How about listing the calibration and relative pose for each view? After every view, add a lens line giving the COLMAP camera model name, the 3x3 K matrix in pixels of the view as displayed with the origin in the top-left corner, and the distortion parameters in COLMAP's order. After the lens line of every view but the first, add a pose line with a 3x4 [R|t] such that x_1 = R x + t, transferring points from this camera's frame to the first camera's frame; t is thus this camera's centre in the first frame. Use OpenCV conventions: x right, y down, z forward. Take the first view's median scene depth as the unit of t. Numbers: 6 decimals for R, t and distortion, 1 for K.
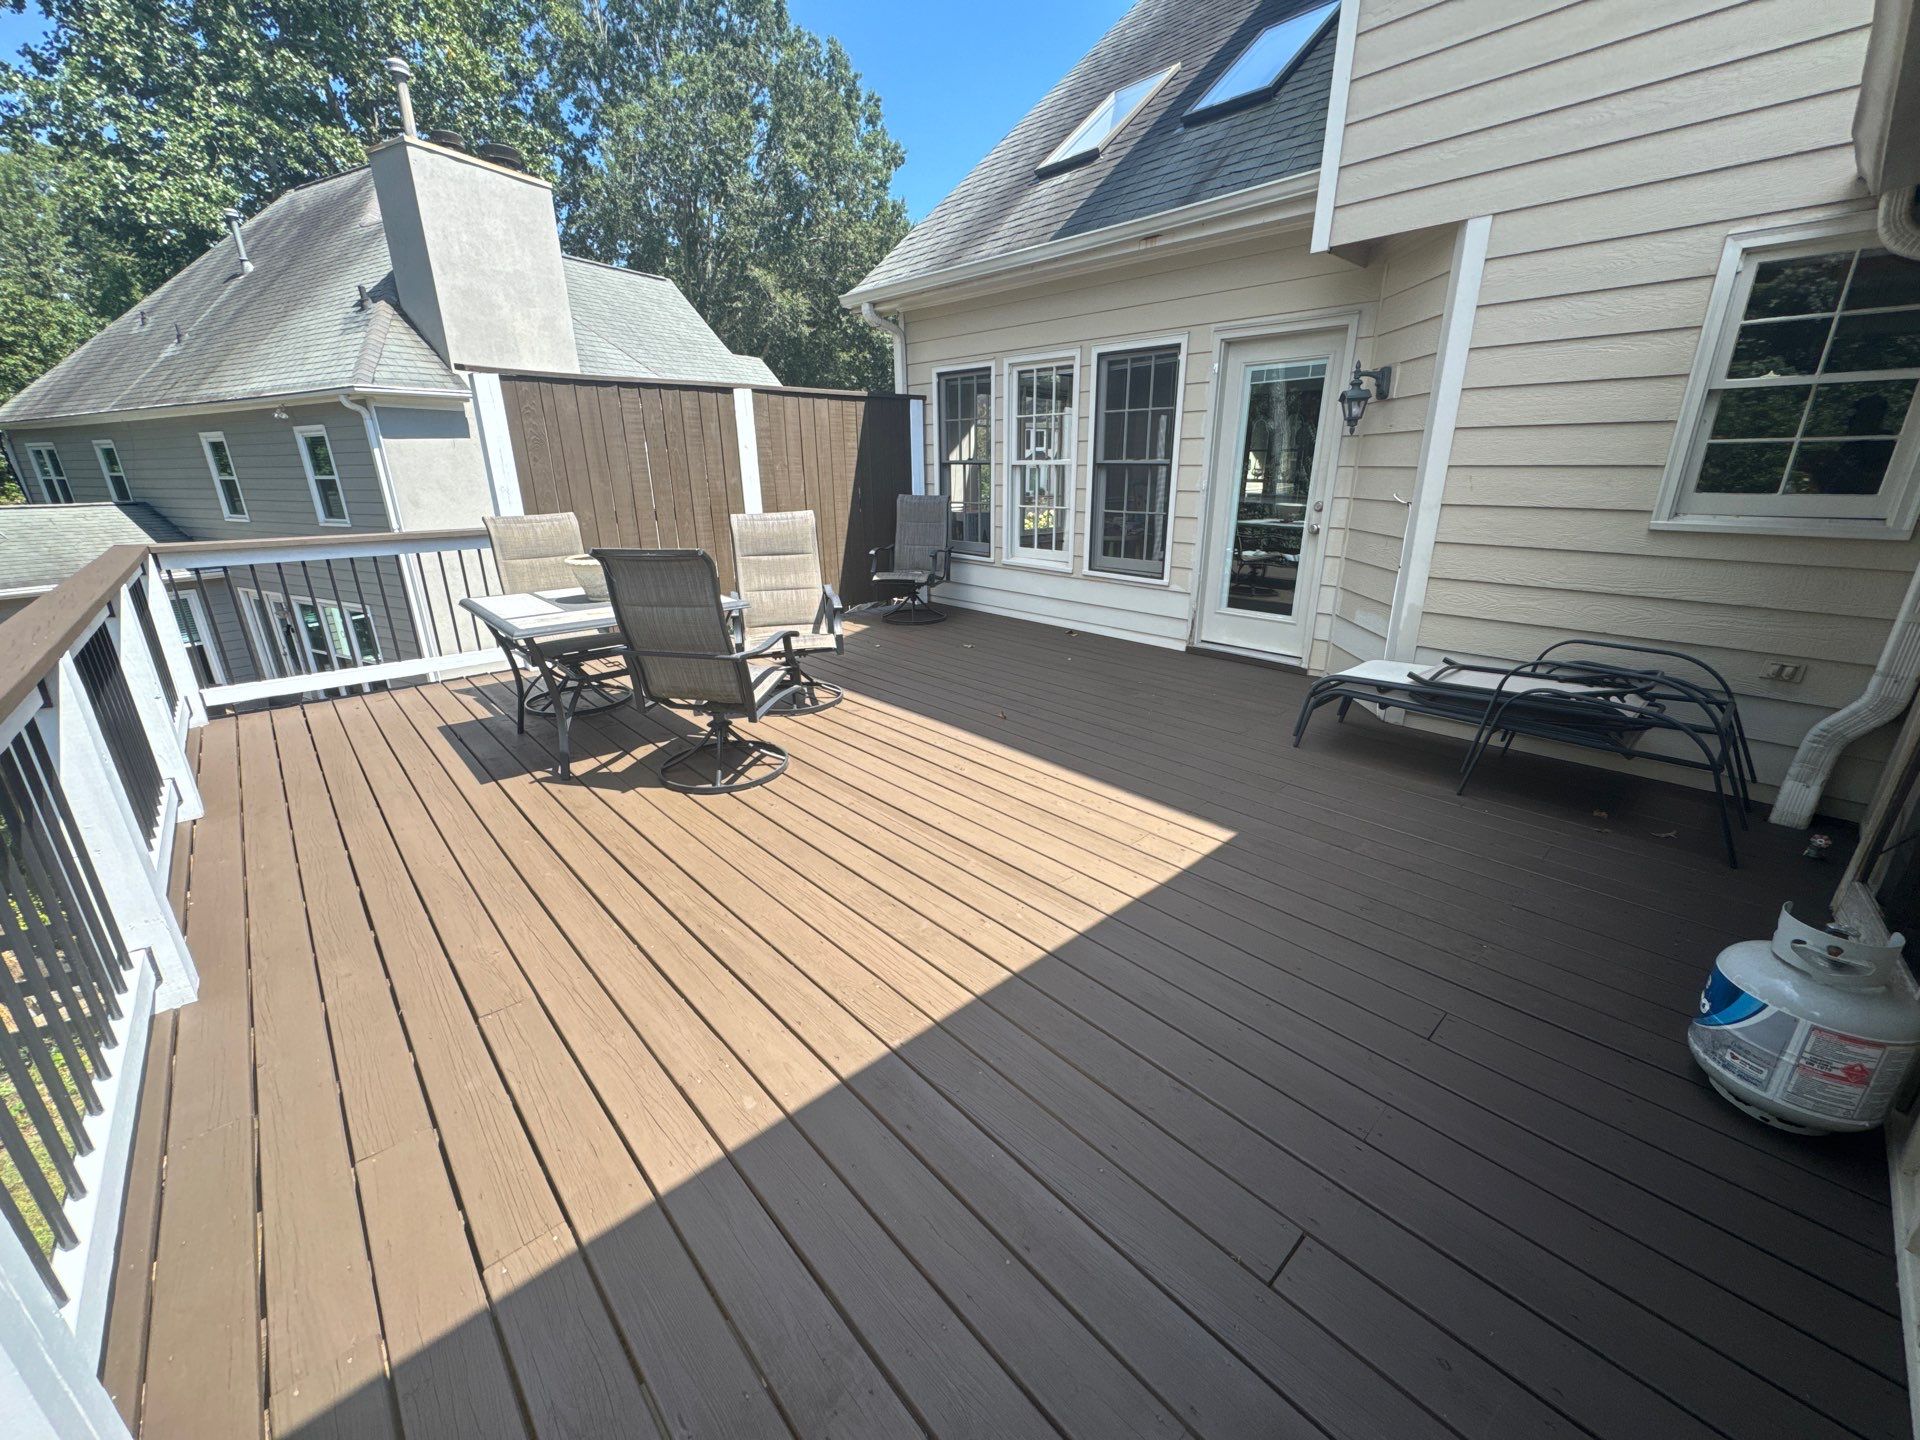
lens RADIAL K [[759.9, 0, 960.1], [0, 759.9, 720.3], [0, 0, 1]] dist [0.000076, -0.000368]
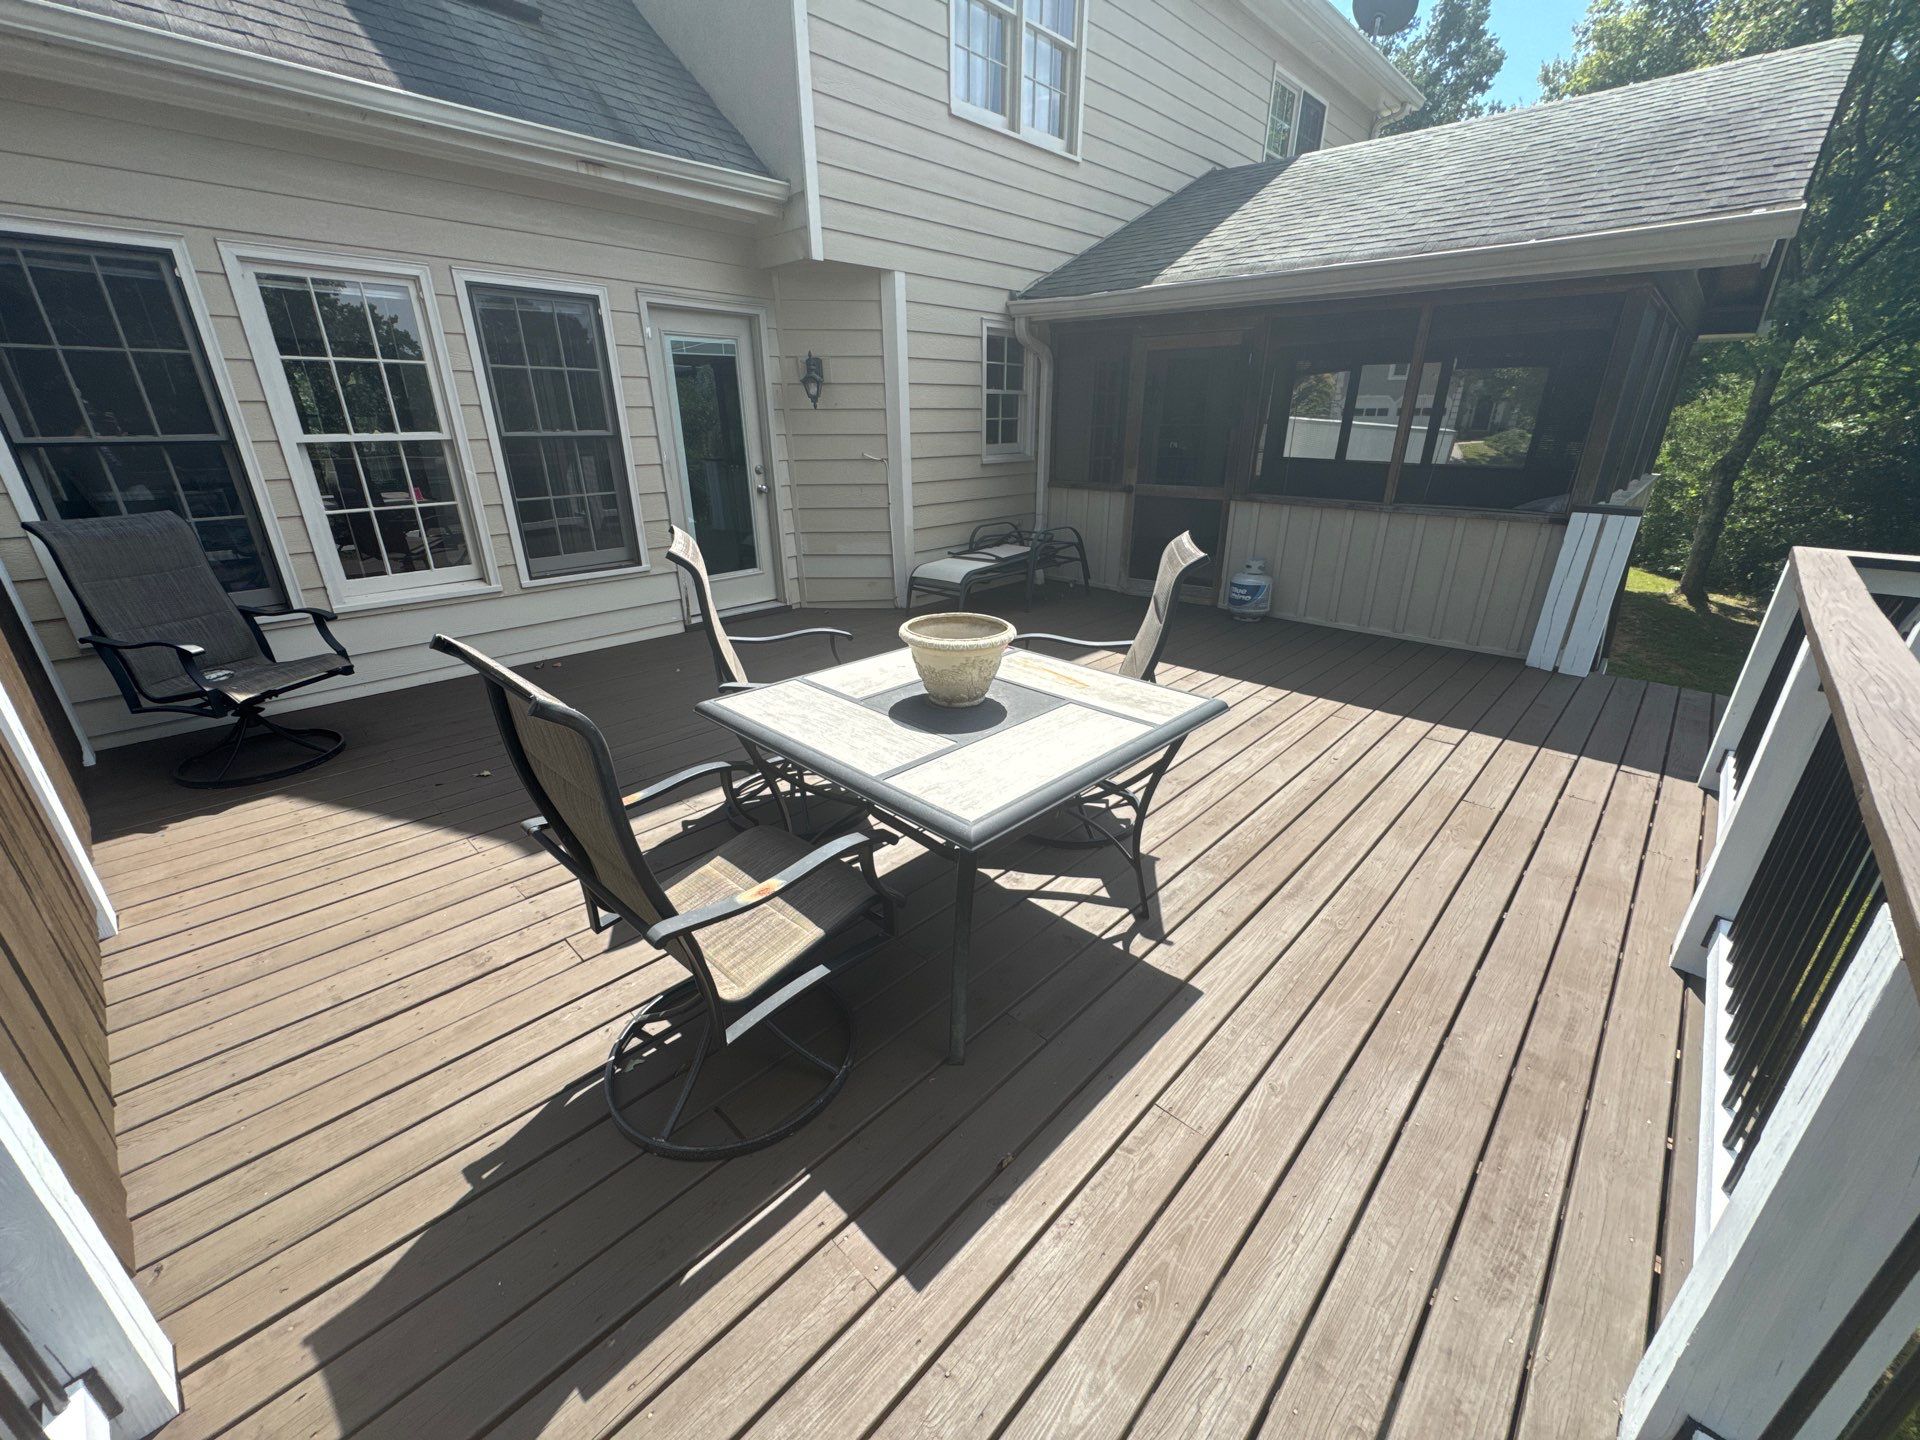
lens RADIAL K [[759.9, 0, 960.1], [0, 759.9, 720.3], [0, 0, 1]] dist [0.000076, -0.000368]
pose [[-0.065021, -0.366861, 0.928001, -1.008383], [0.323328, 0.872054, 0.367398, -0.356567], [-0.944050, 0.323937, 0.061915, 0.987007]]
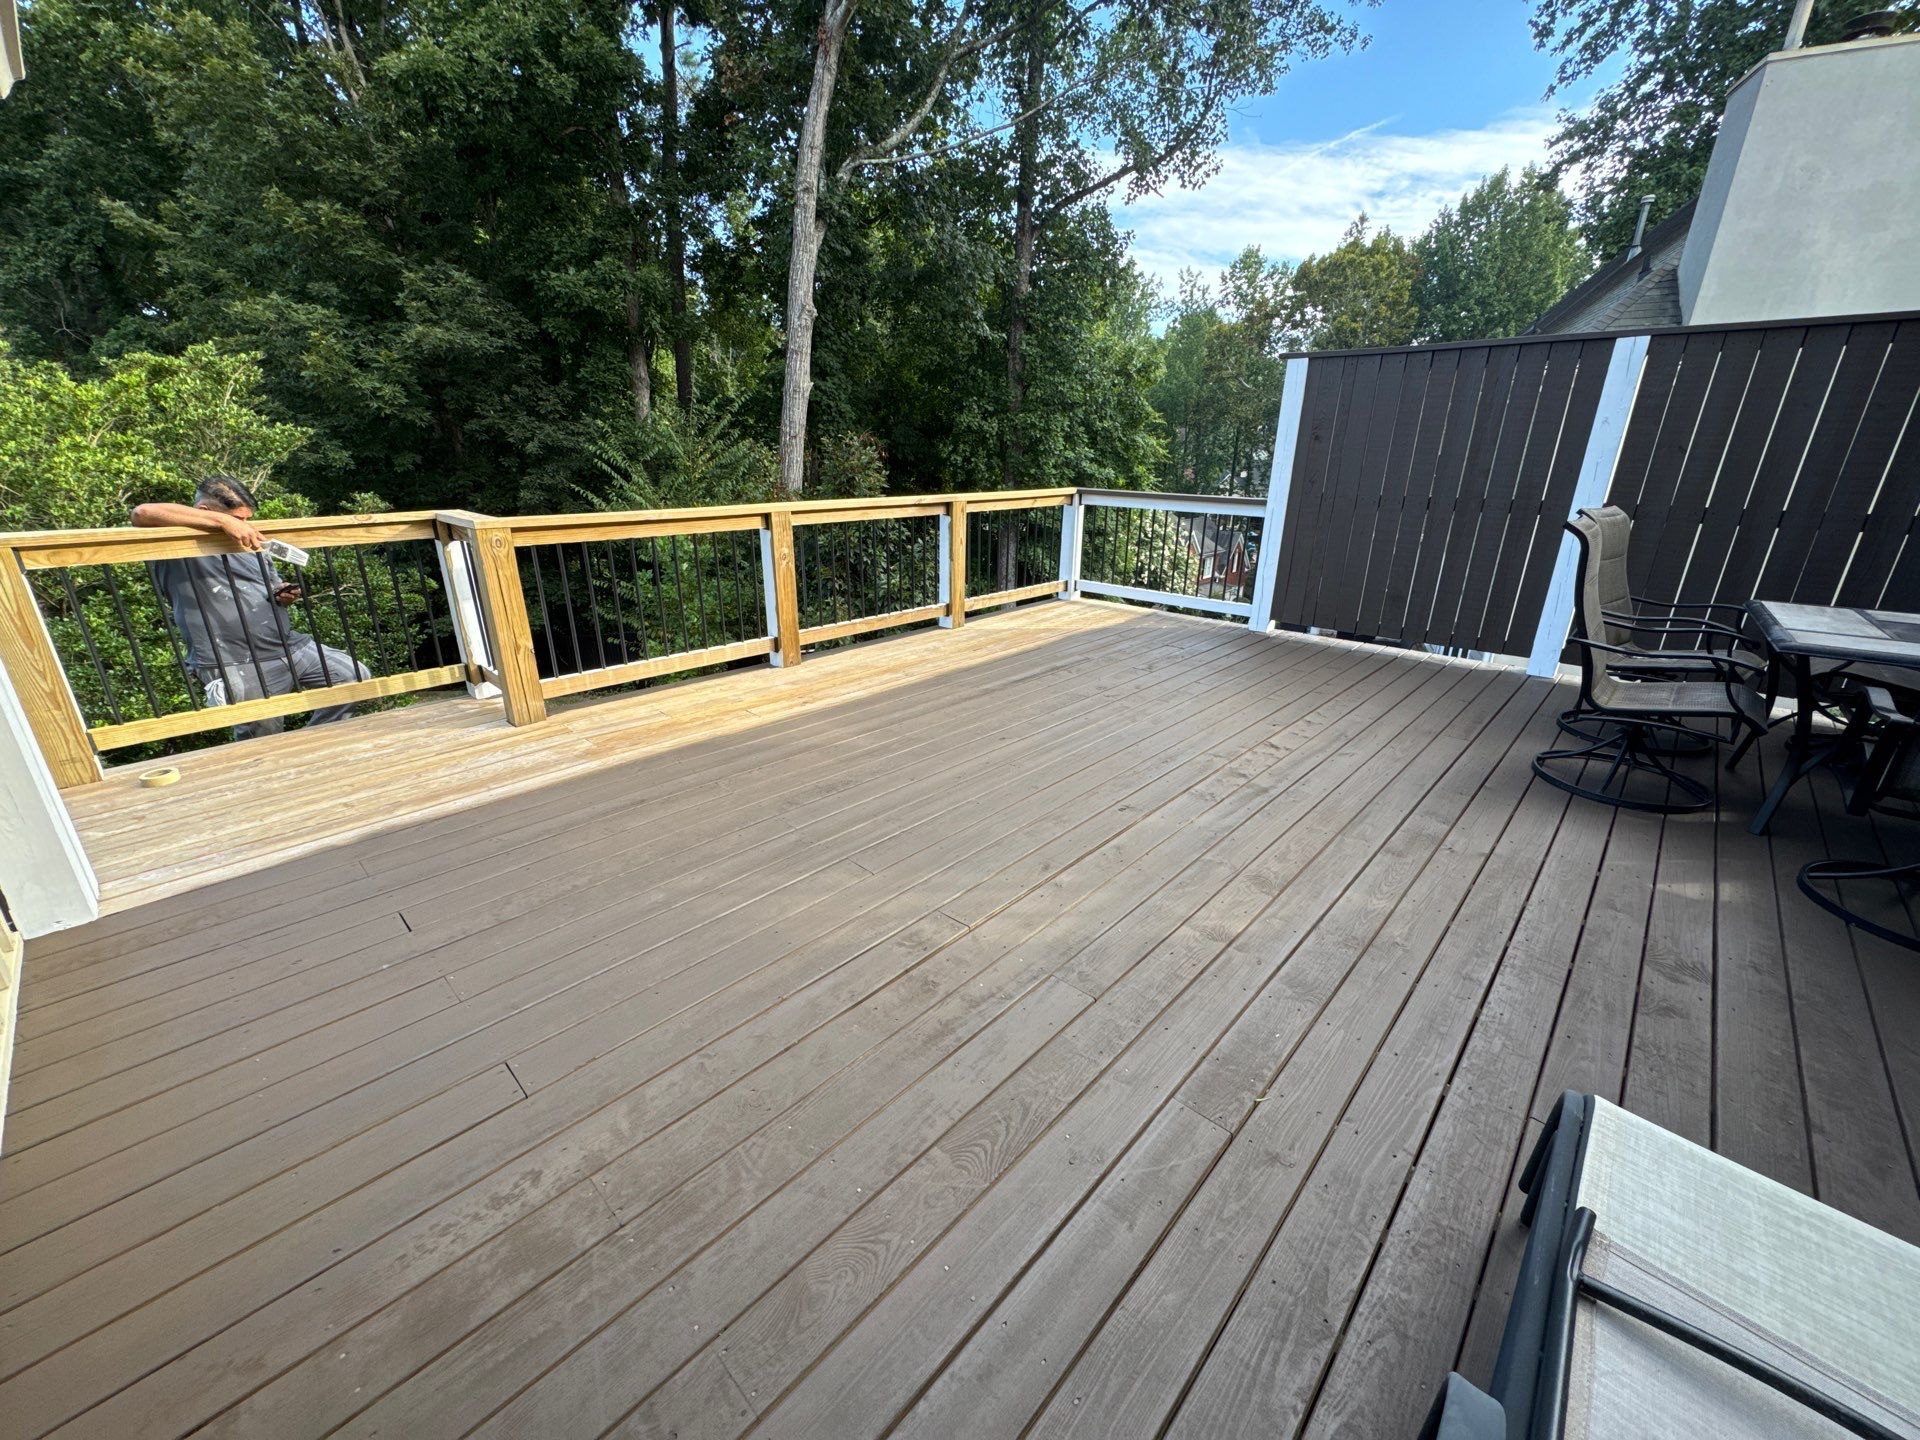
lens RADIAL K [[757.5, 0, 962.5], [0, 757.5, 720.5], [0, 0, 1]] dist [-0.002300, -0.000359]
pose [[0.071617, 0.349212, -0.934303, 0.695155], [-0.329795, 0.892314, 0.308238, -0.209936], [0.941332, 0.286054, 0.179073, 0.623005]]
